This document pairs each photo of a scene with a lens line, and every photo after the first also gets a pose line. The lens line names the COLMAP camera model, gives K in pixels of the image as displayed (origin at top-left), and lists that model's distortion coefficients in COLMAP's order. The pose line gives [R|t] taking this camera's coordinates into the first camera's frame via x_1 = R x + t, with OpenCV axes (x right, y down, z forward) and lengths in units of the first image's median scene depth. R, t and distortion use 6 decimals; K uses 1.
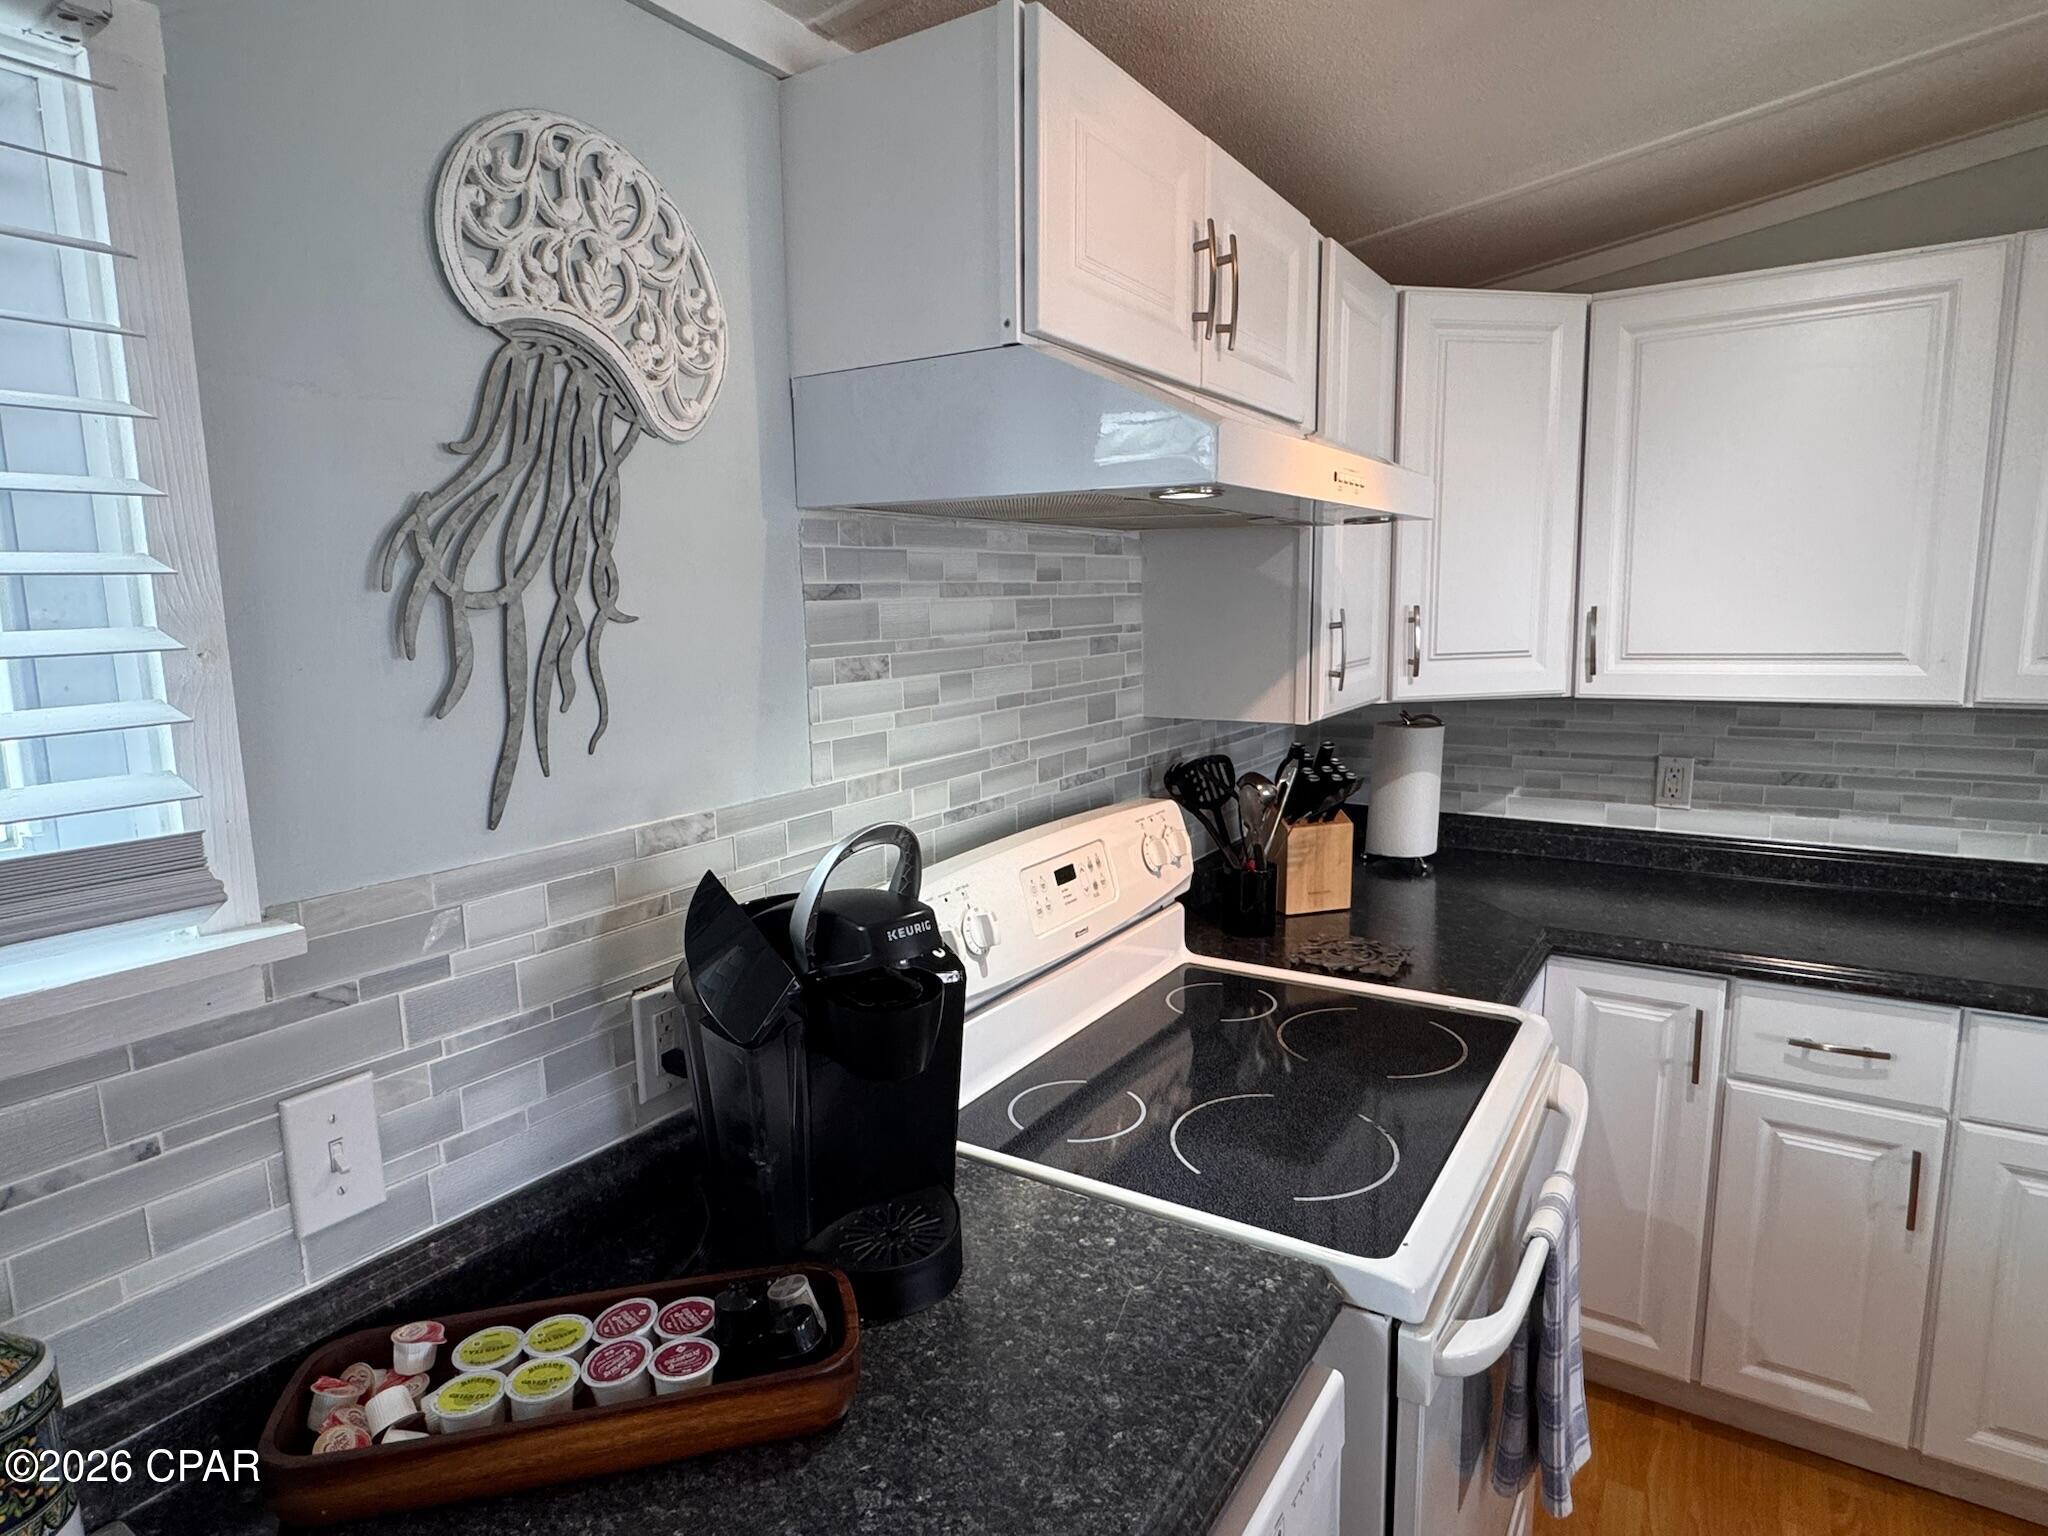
lens RADIAL K [[1135.5, 0, 1025.2], [0, 1135.5, 762.8], [0, 0, 1]] dist [-0.016841, -0.001655]
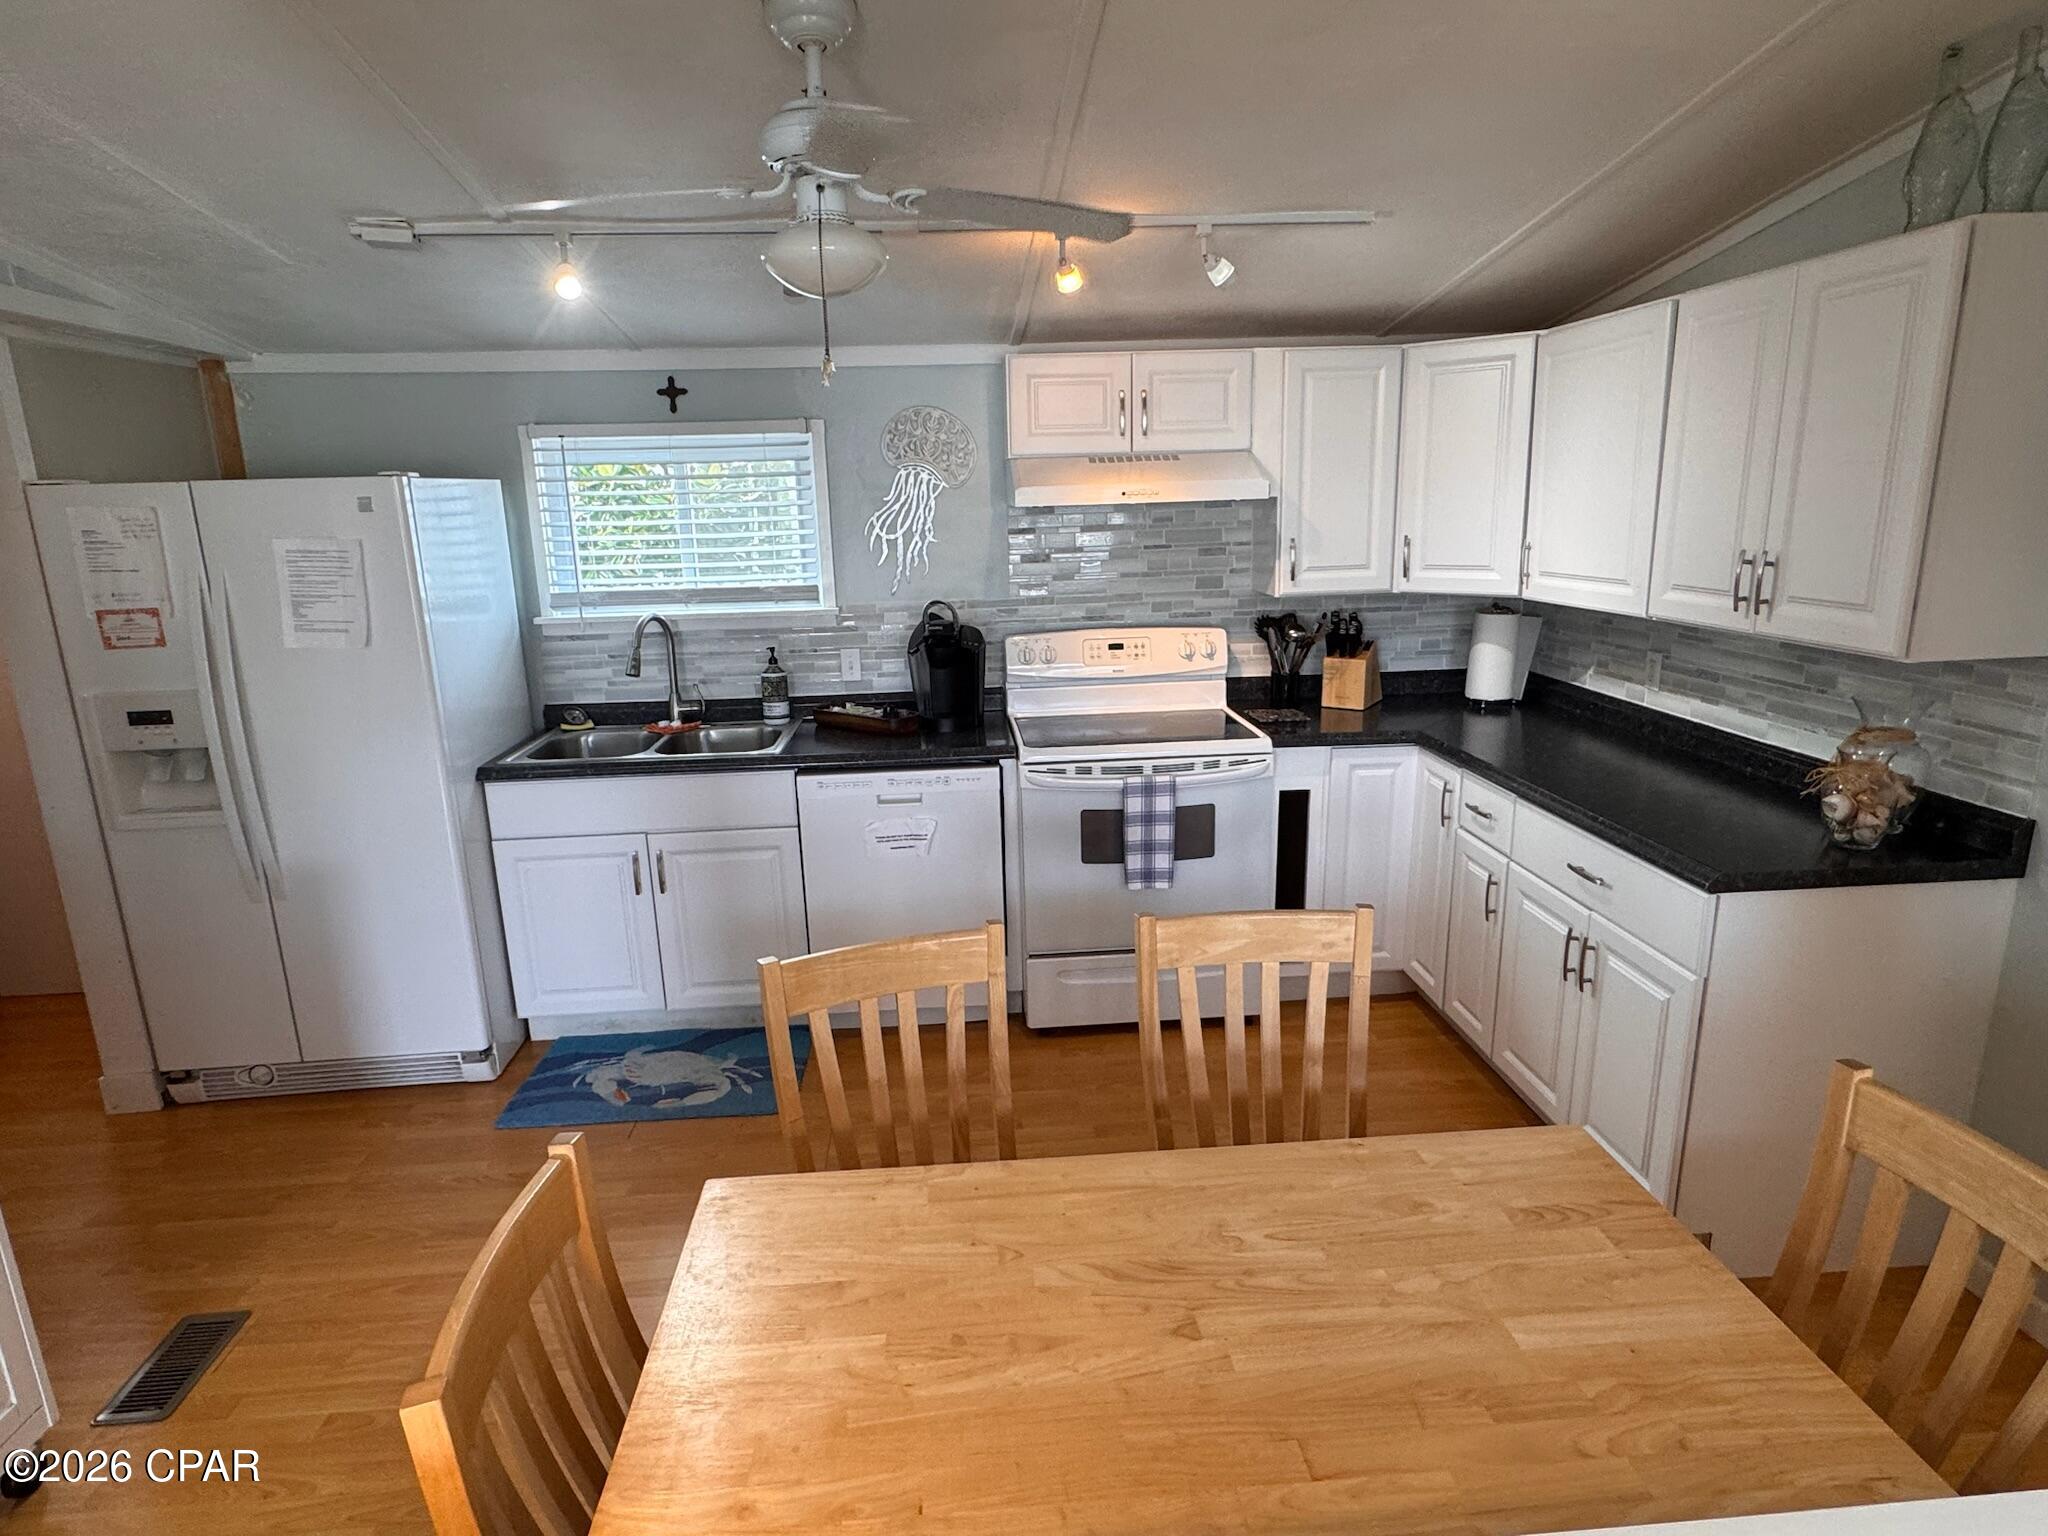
lens RADIAL K [[1135.5, 0, 1010.2], [0, 1135.5, 775.4], [0, 0, 1]] dist [-0.016841, -0.001655]
pose [[0.589994, 0.193568, -0.783861, 1.382788], [-0.095159, 0.980741, 0.170562, -0.018891], [0.801781, -0.026039, 0.597051, -0.483420]]
